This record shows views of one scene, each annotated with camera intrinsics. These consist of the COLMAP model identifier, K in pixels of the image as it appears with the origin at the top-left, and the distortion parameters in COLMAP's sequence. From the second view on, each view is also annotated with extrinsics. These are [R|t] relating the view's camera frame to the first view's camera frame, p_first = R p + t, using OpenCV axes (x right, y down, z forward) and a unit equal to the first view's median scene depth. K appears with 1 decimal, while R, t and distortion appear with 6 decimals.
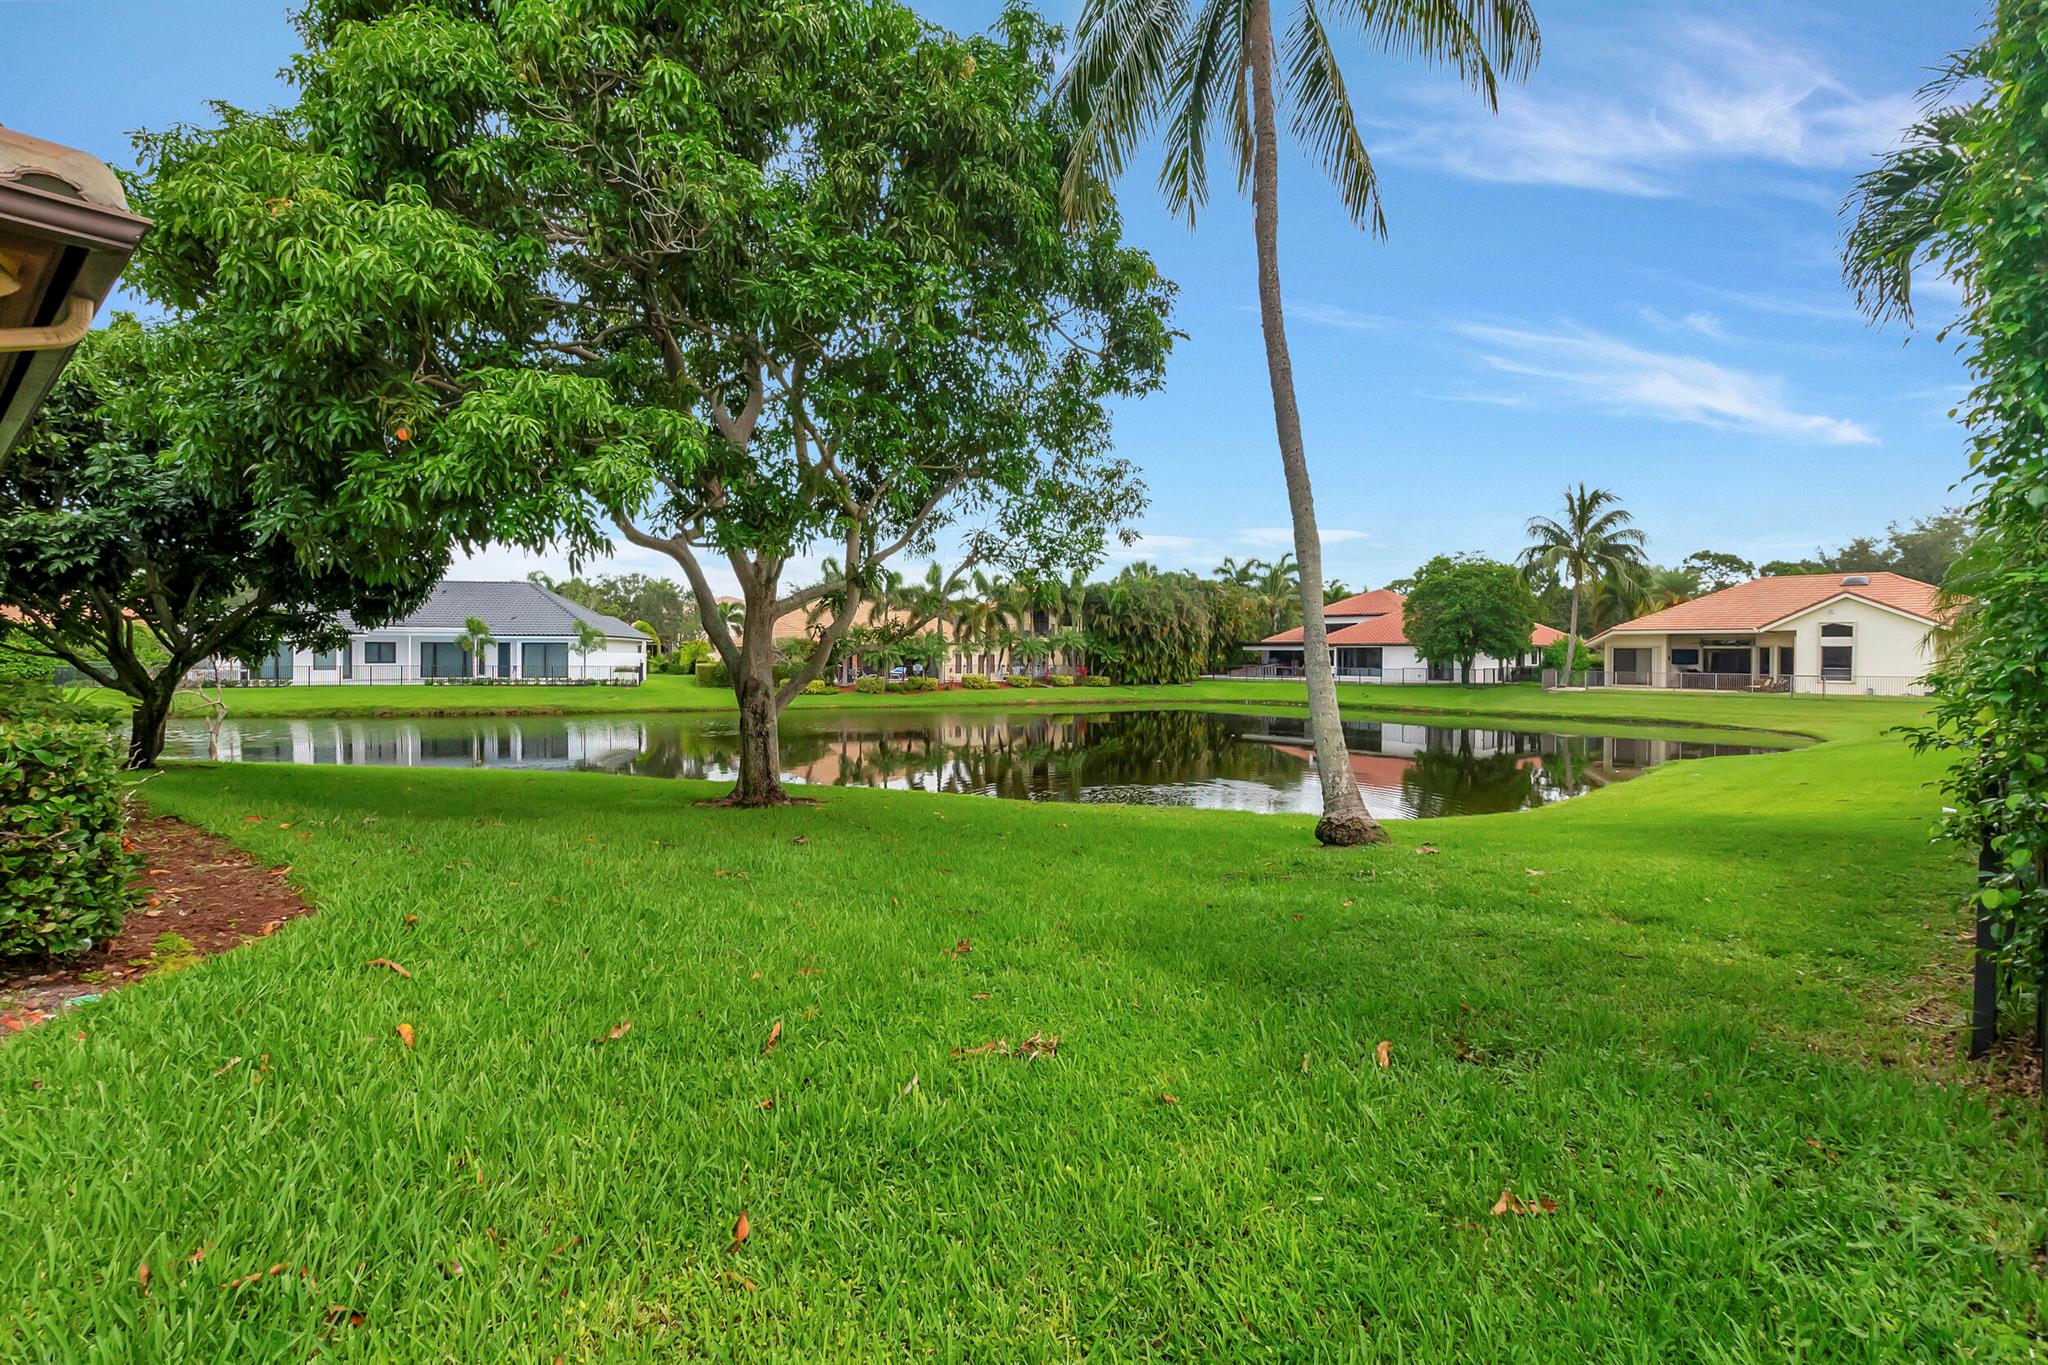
lens RADIAL K [[908.0, 0, 1015.4], [0, 908.0, 661.0], [0, 0, 1]] dist [-0.005448, 0.000033]
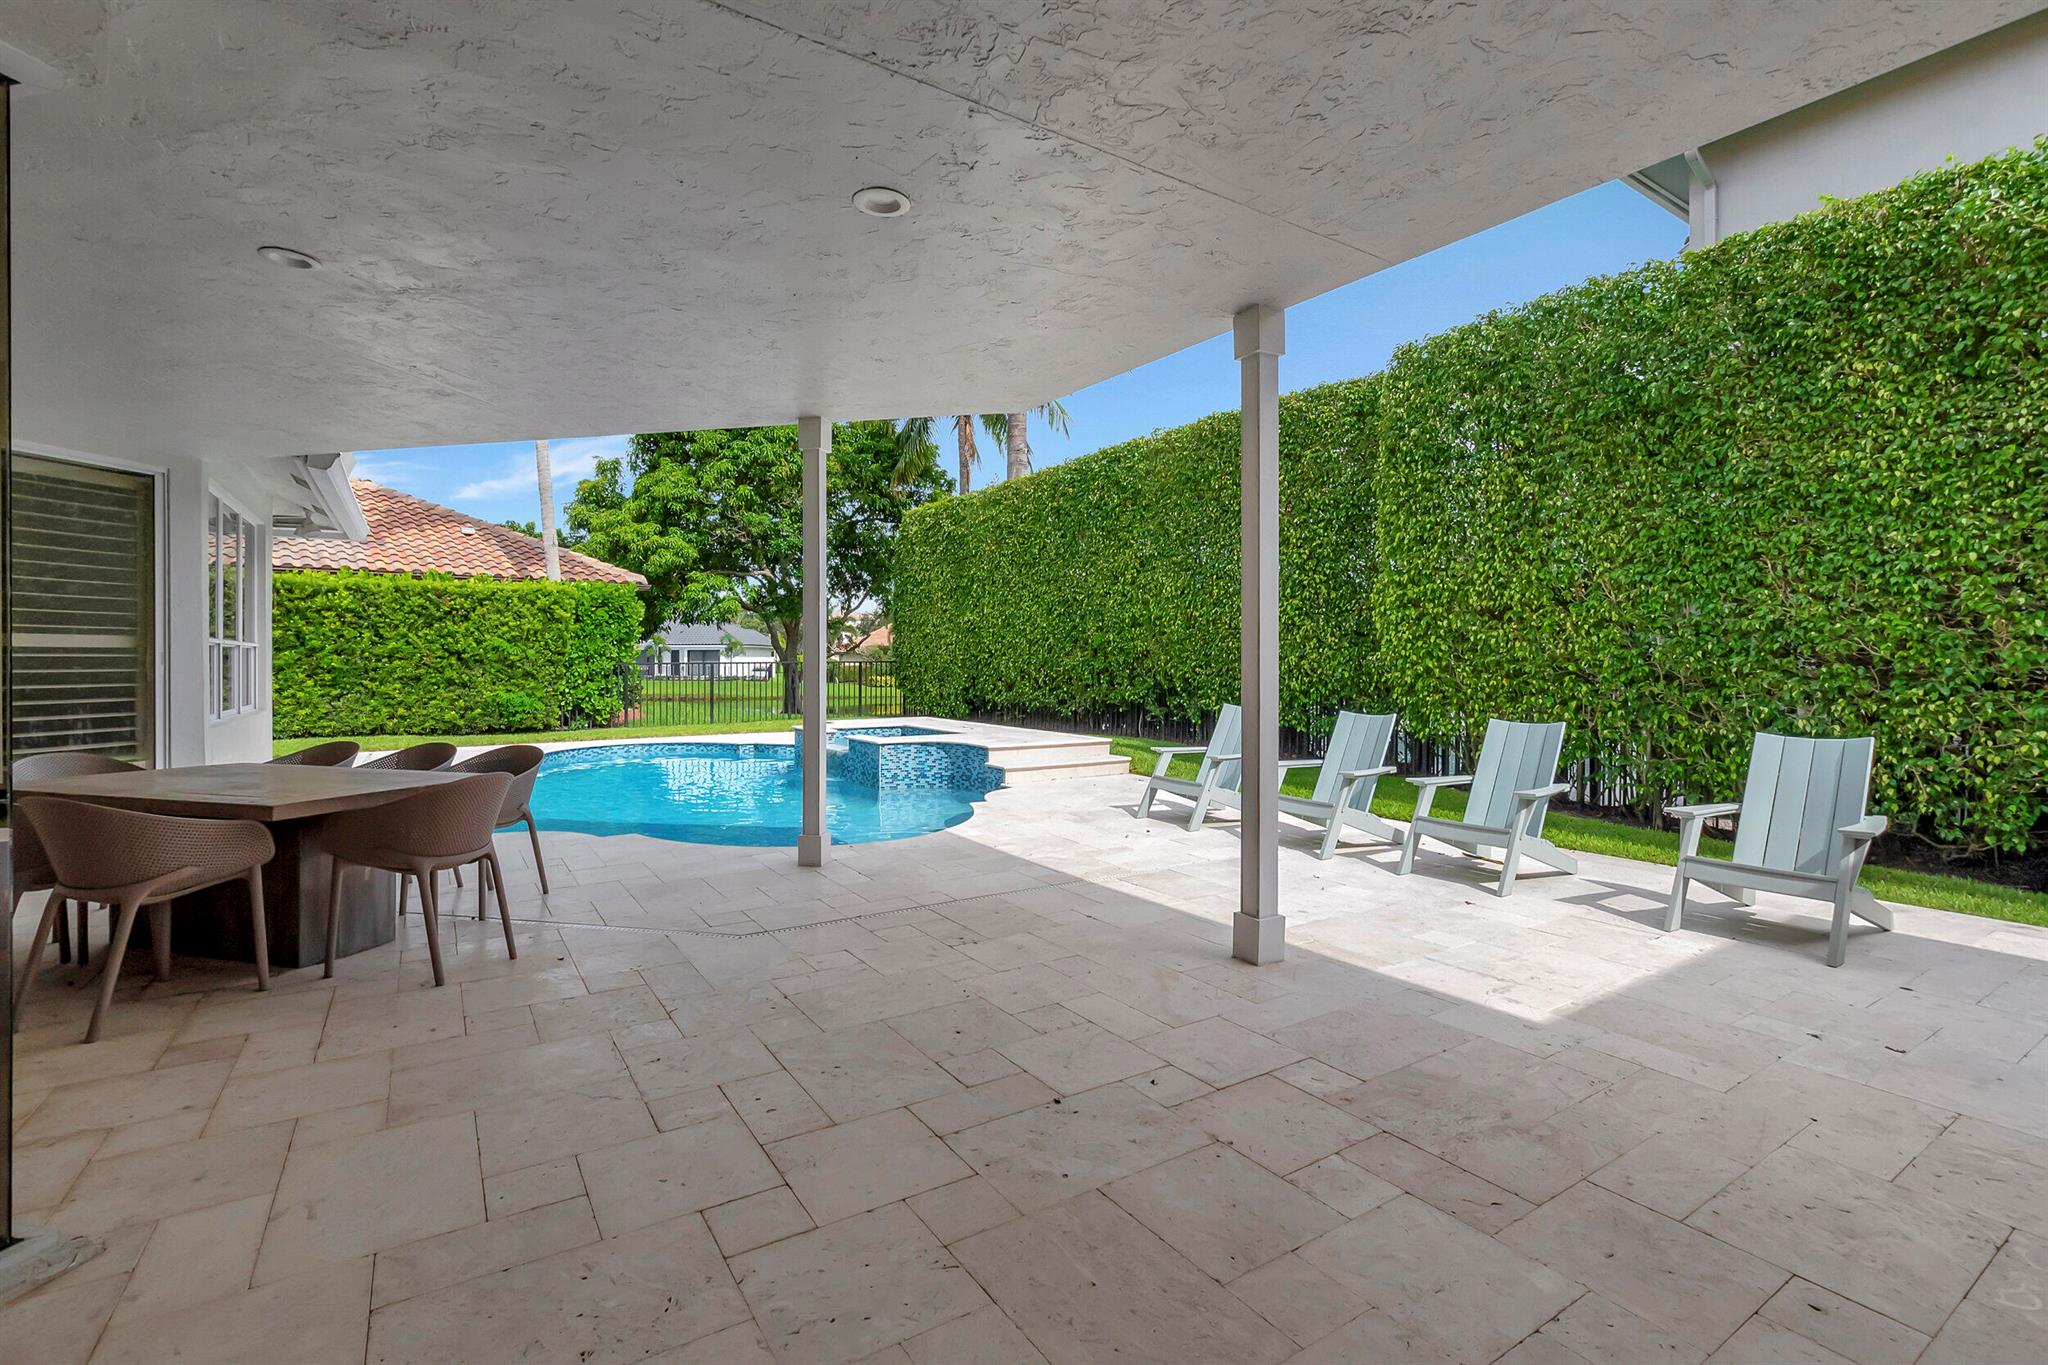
lens RADIAL K [[903.3, 0, 1013.7], [0, 903.3, 654.9], [0, 0, 1]] dist [-0.015159, 0.005166]
pose [[0.989766, -0.004500, -0.142630, 0.184802], [0.002674, 0.999912, -0.012991, 0.005940], [0.142676, 0.012477, 0.989691, -0.368598]]
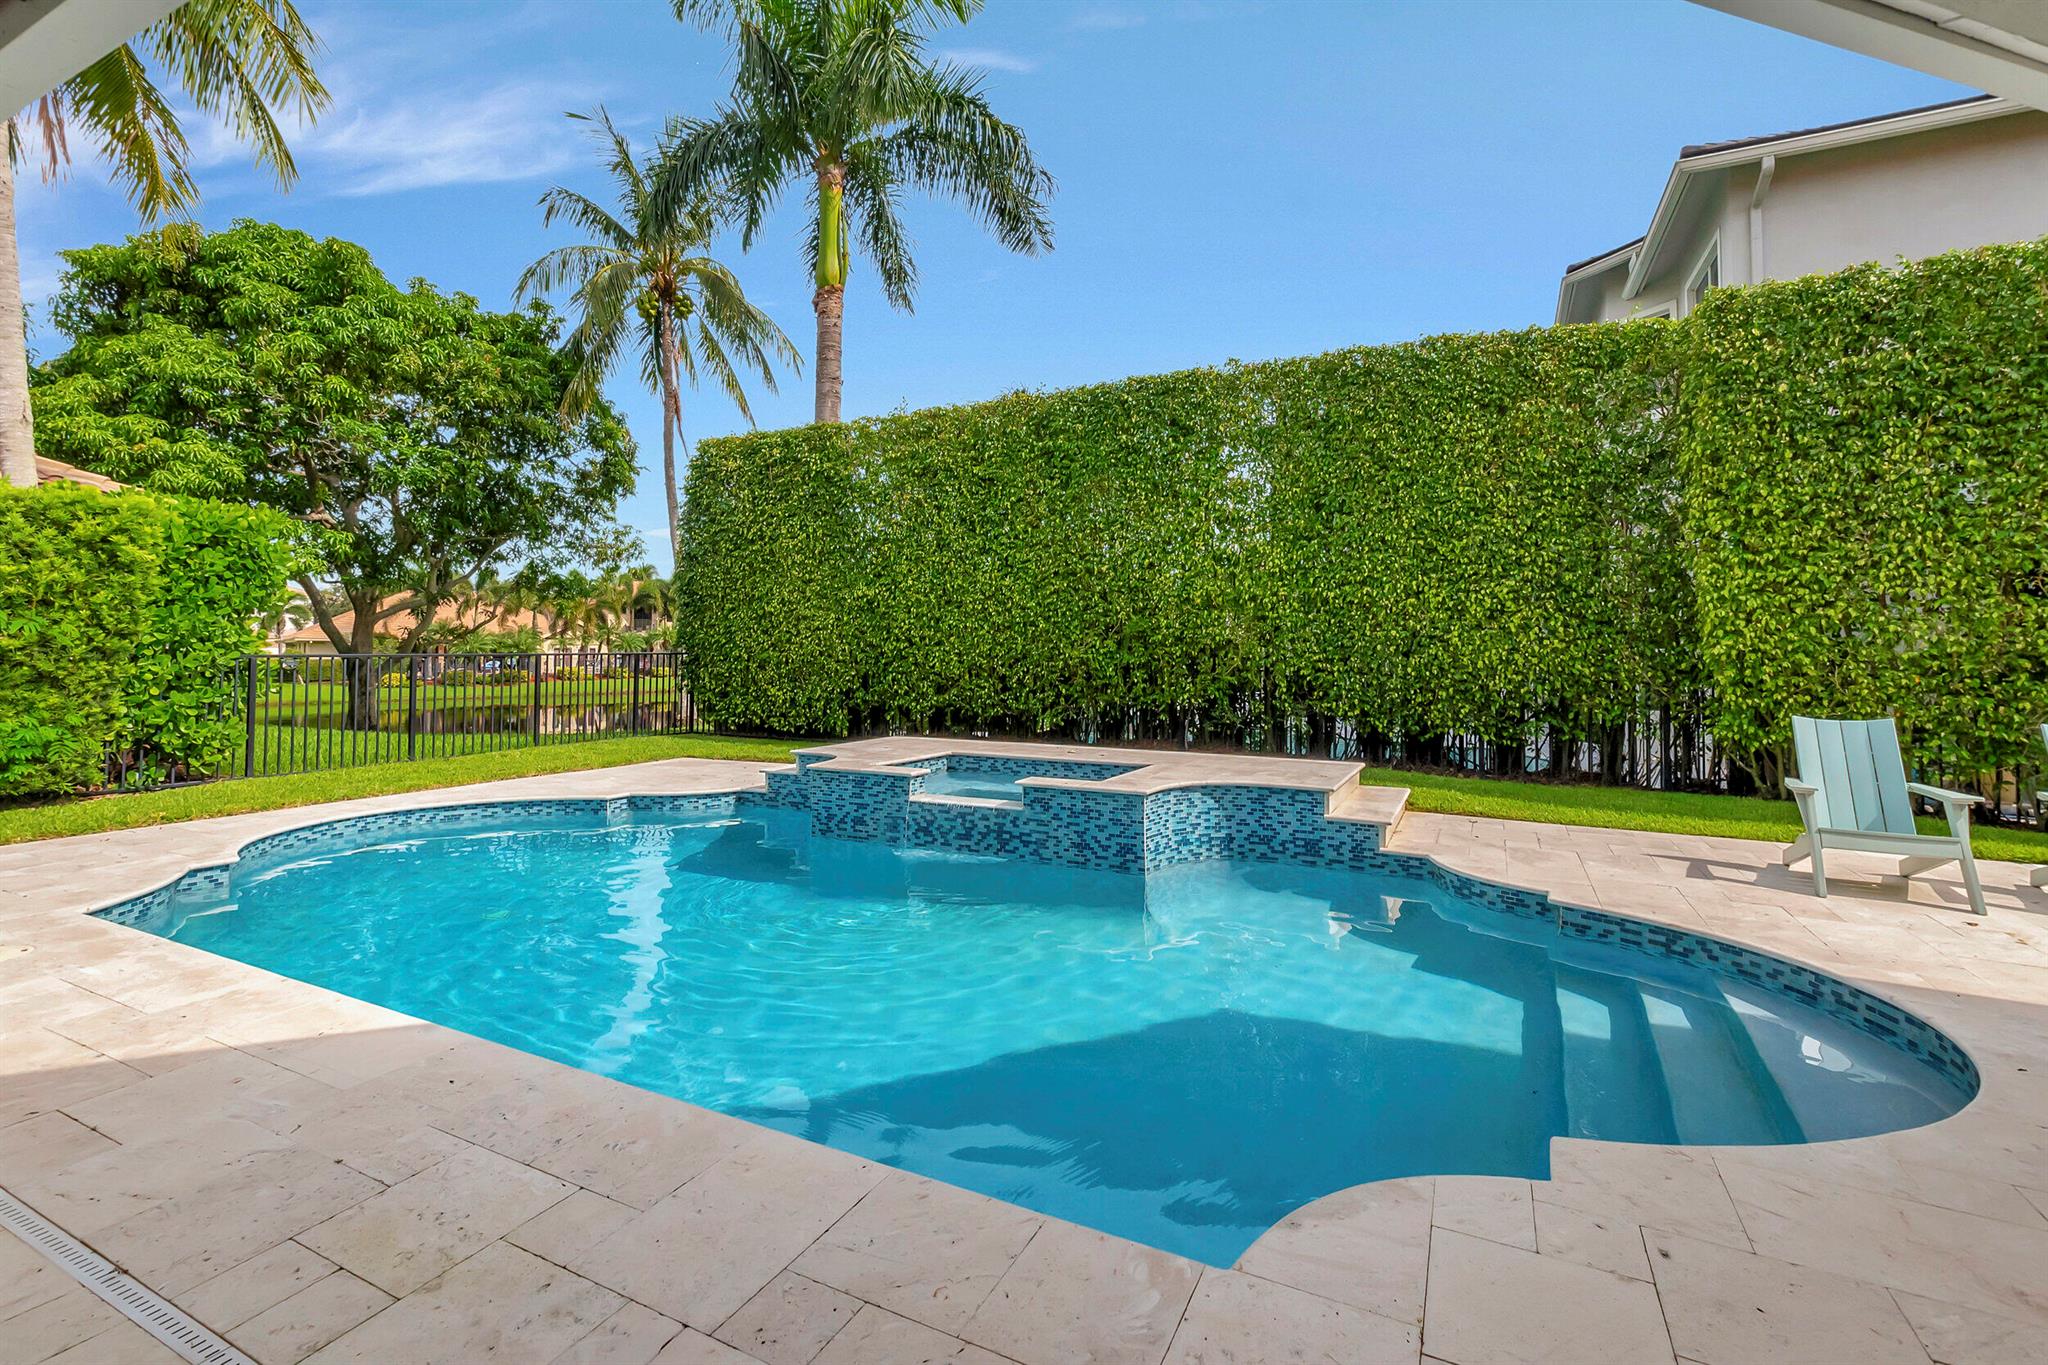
lens RADIAL K [[920.1, 0, 1015.6], [0, 920.1, 613.8], [0, 0, 1]] dist [-0.007784, -0.000521]
pose [[0.929598, 0.014364, 0.368294, 0.056392], [0.002815, 0.998935, -0.046064, 0.004851], [-0.368563, 0.043858, 0.928567, -0.272523]]
